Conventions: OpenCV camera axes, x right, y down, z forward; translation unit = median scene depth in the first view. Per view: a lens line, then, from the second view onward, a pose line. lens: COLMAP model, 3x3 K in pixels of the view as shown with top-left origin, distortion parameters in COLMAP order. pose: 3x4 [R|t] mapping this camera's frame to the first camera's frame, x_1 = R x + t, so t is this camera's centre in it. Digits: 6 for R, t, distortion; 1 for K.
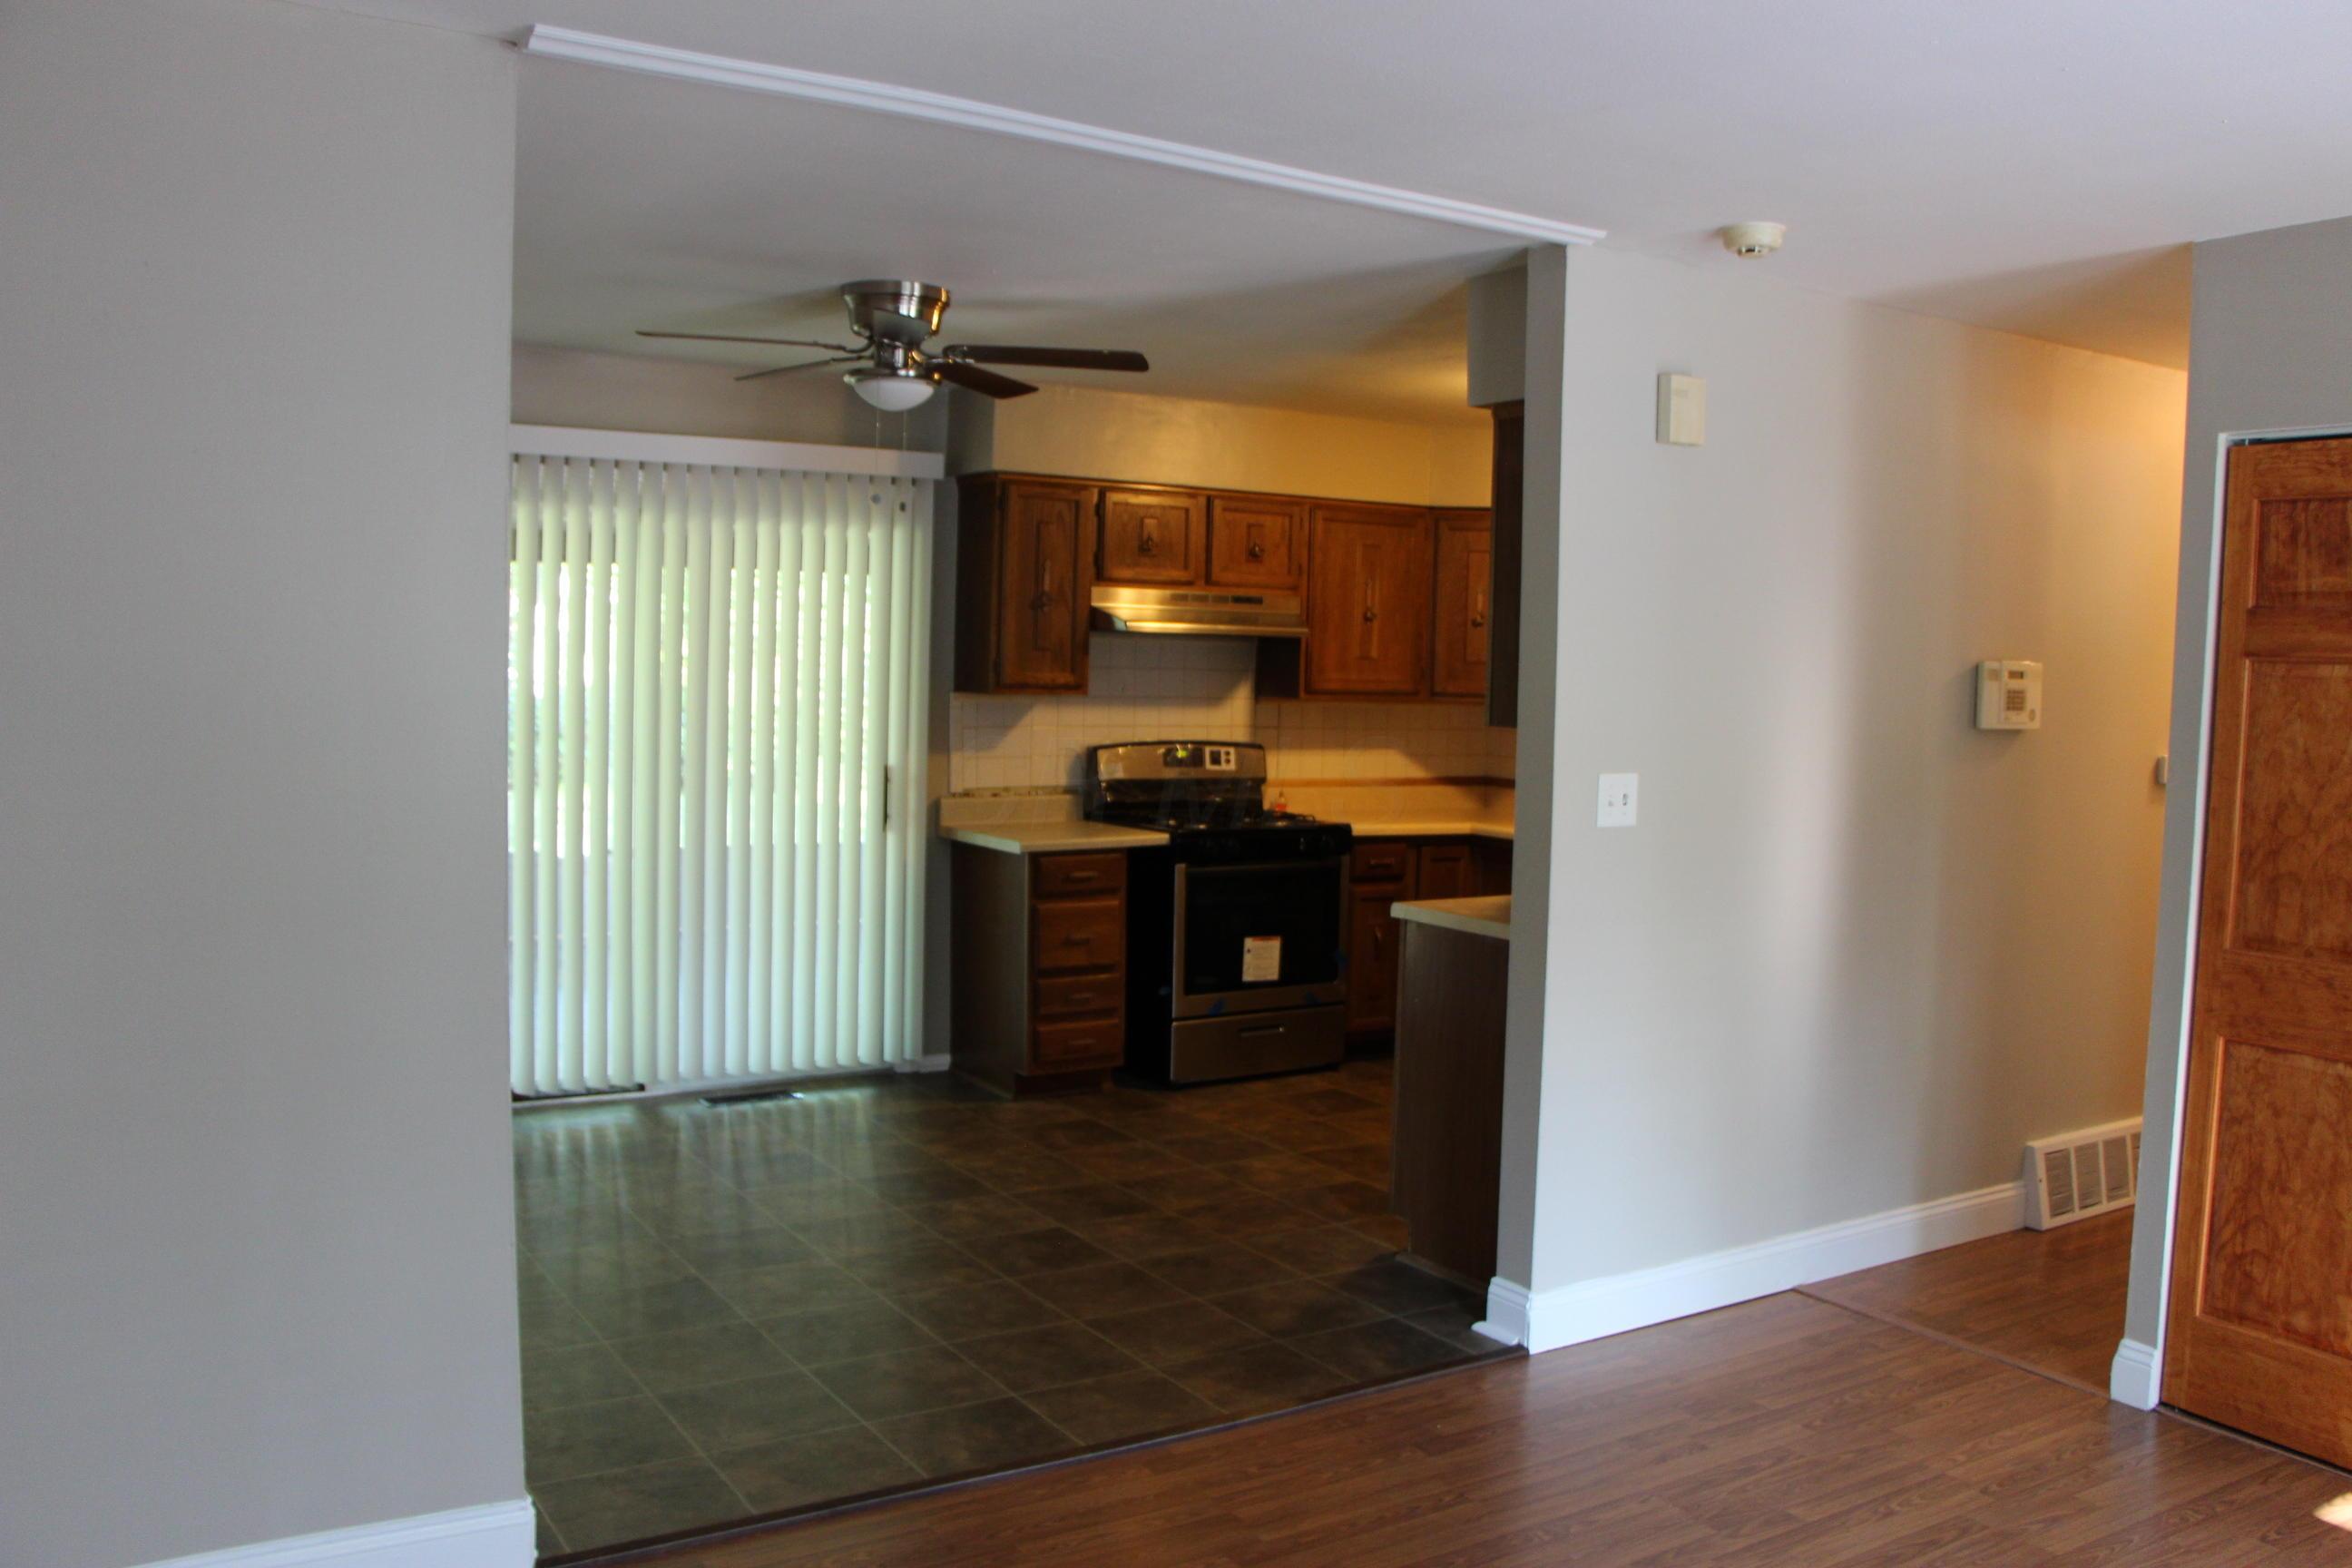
lens RADIAL K [[1960.3, 0, 1176.0], [0, 1960.3, 784.0], [0, 0, 1]] dist [-0.188704, 0.177576]
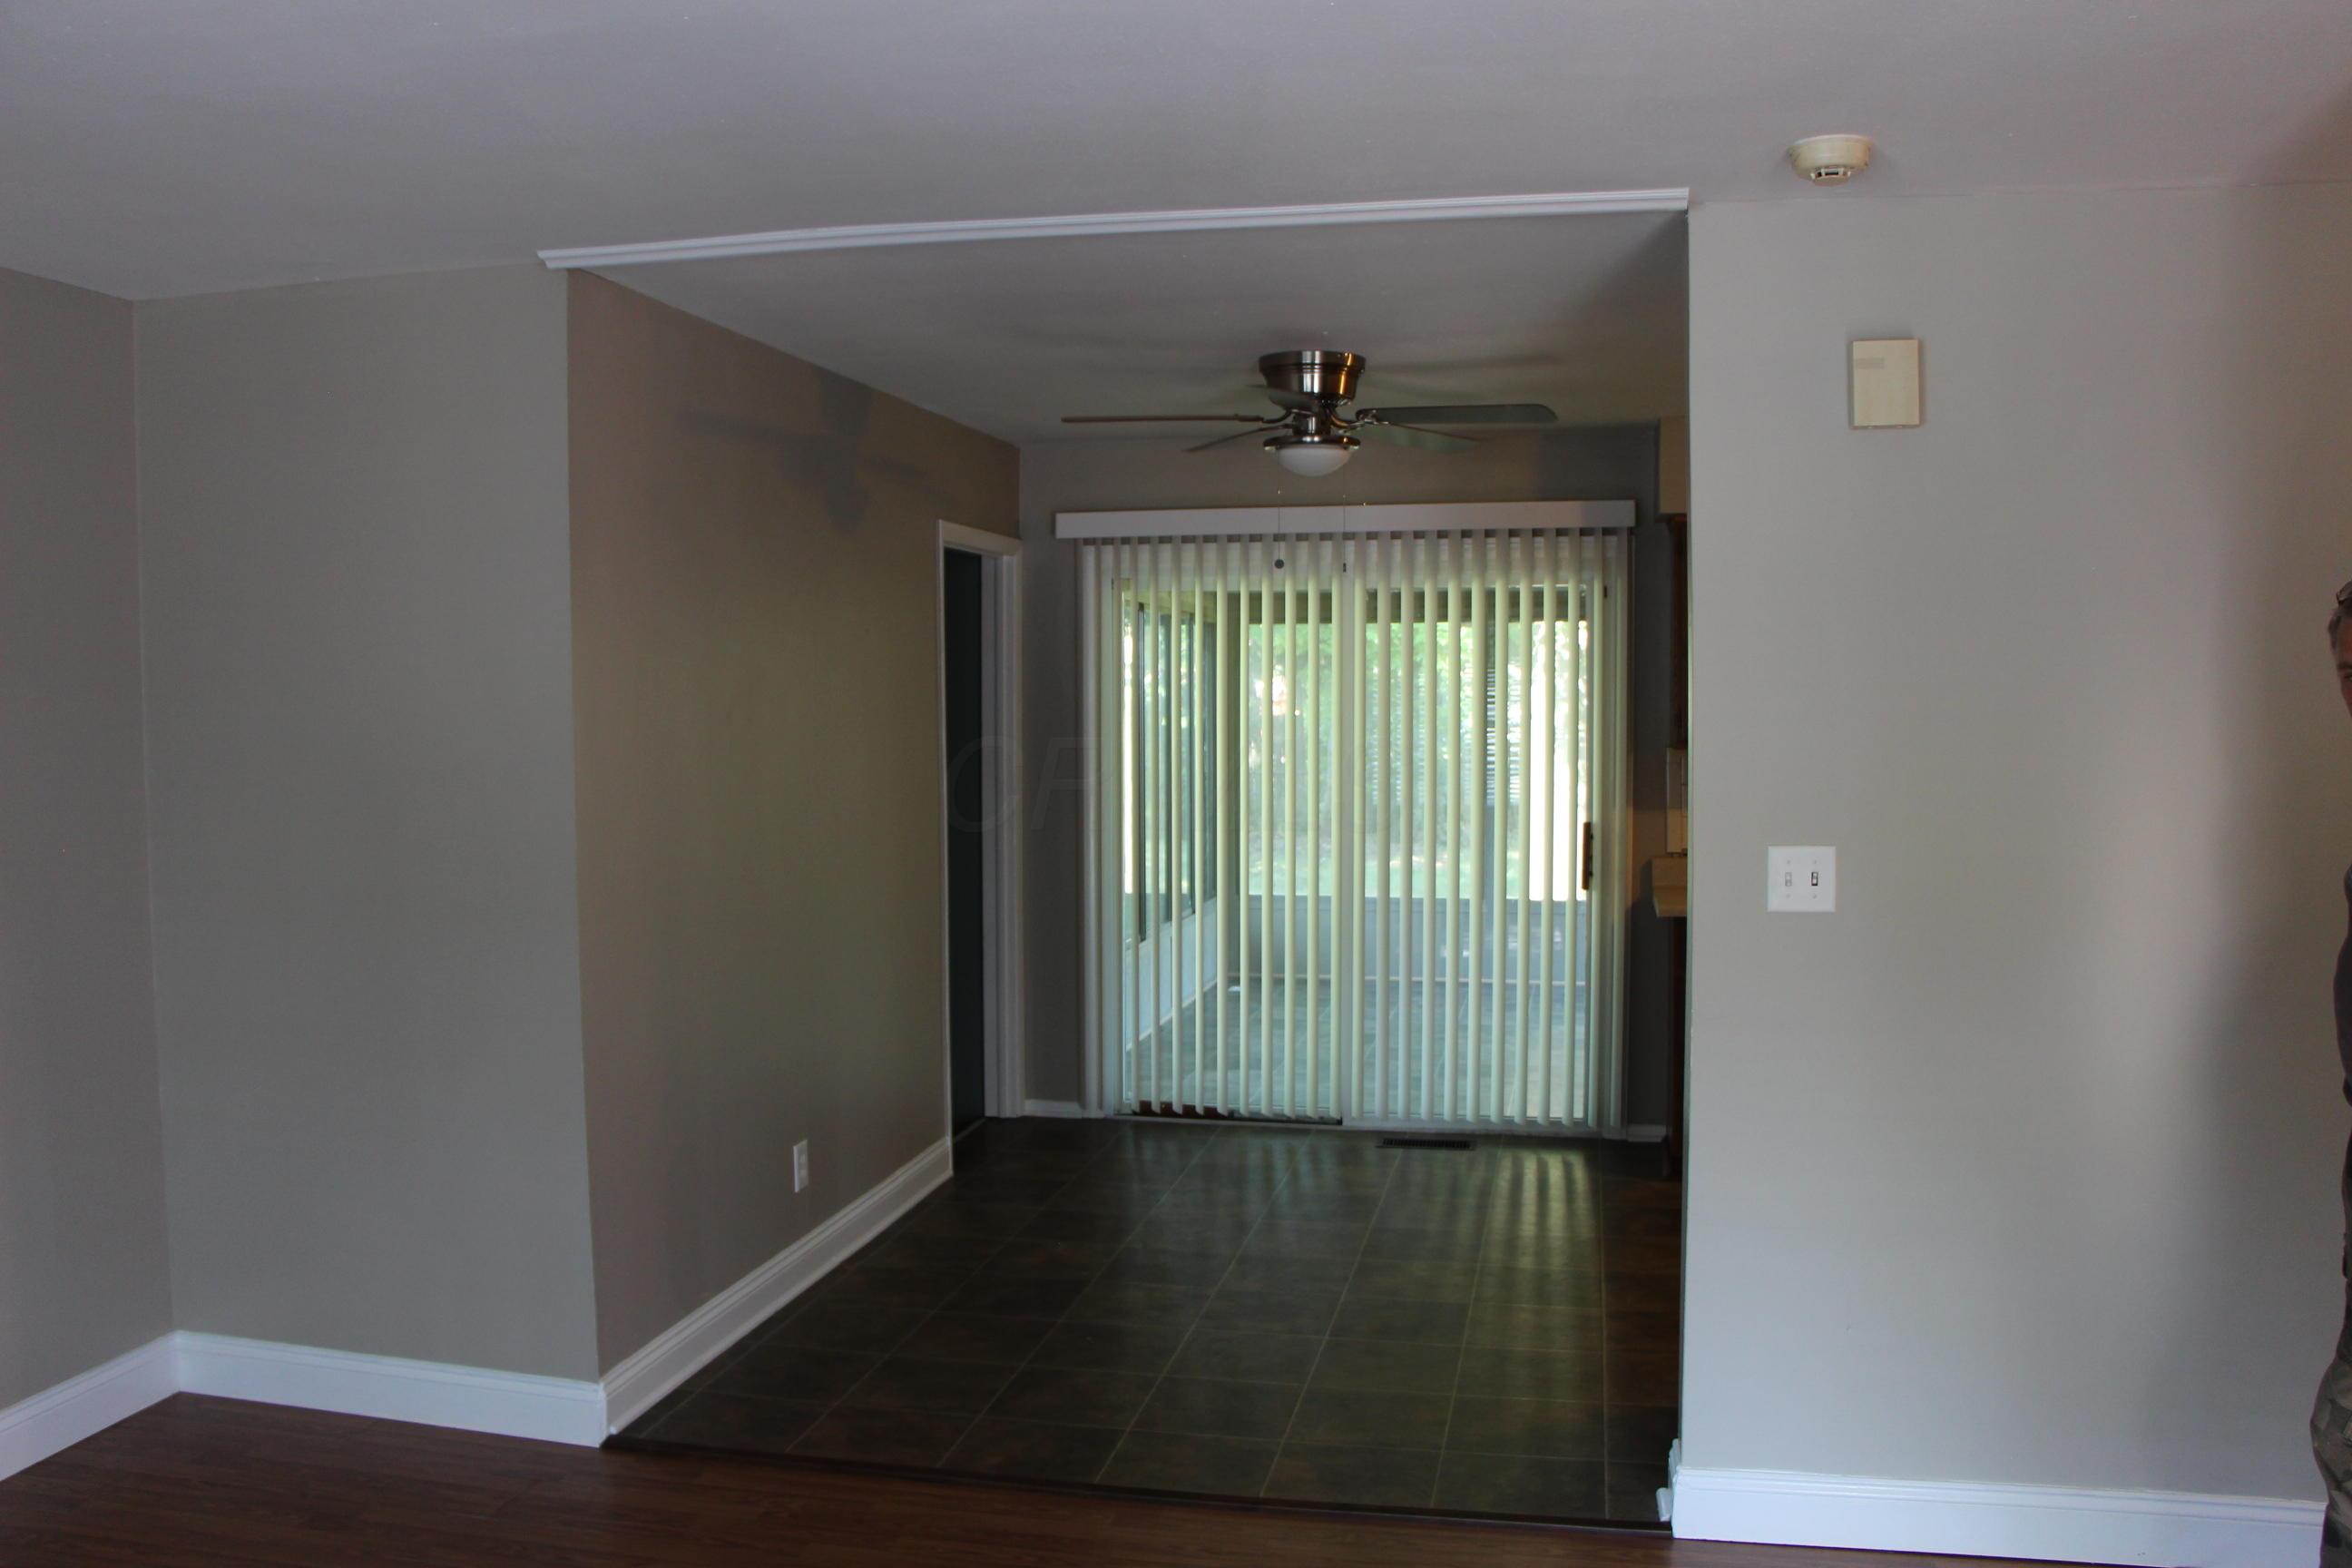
lens RADIAL K [[1960.3, 0, 1176.0], [0, 1960.3, 784.0], [0, 0, 1]] dist [-0.188704, 0.177576]
pose [[0.710890, 0.004871, -0.703287, 0.537572], [-0.024158, 0.999555, -0.017496, -0.009713], [0.702889, 0.029428, 0.710691, 0.221941]]
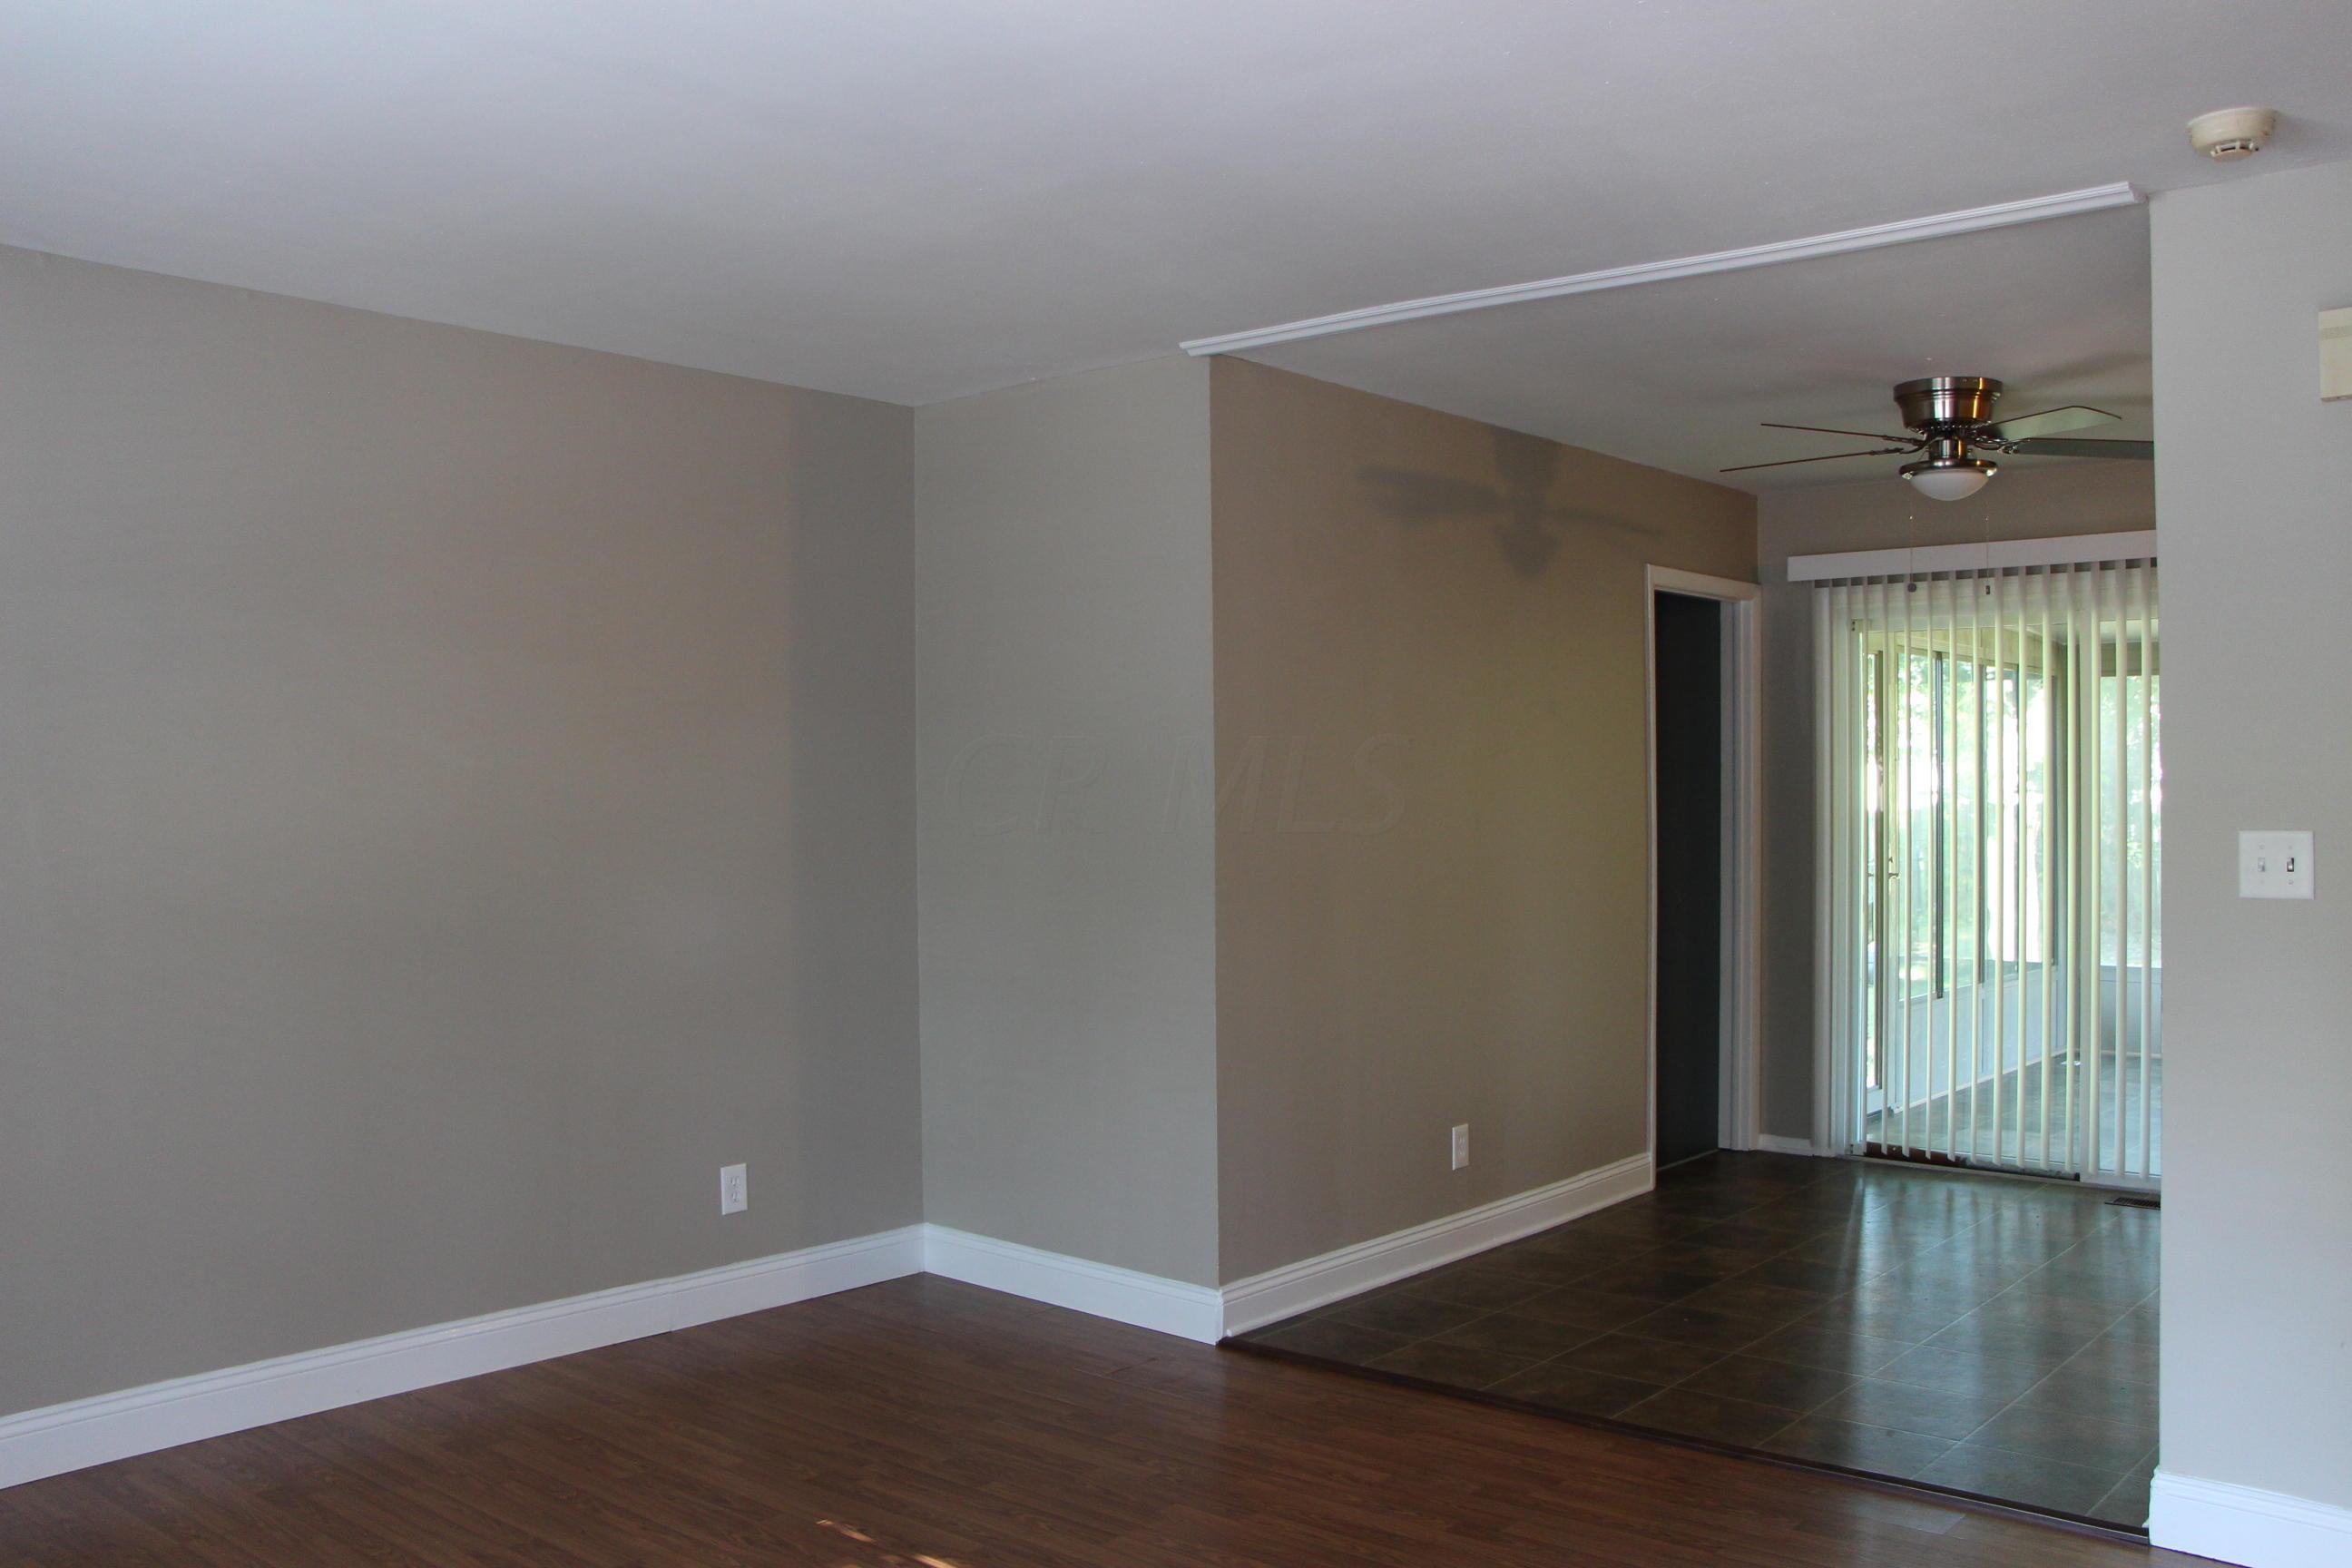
lens RADIAL K [[2046.9, 0, 1176.0], [0, 2046.9, 784.0], [0, 0, 1]] dist [-0.145055, 0.159260]
pose [[0.293362, -0.028293, -0.955583, 0.771735], [-0.054375, 0.997450, -0.046226, 0.033013], [0.954454, 0.065520, 0.291075, 0.300891]]
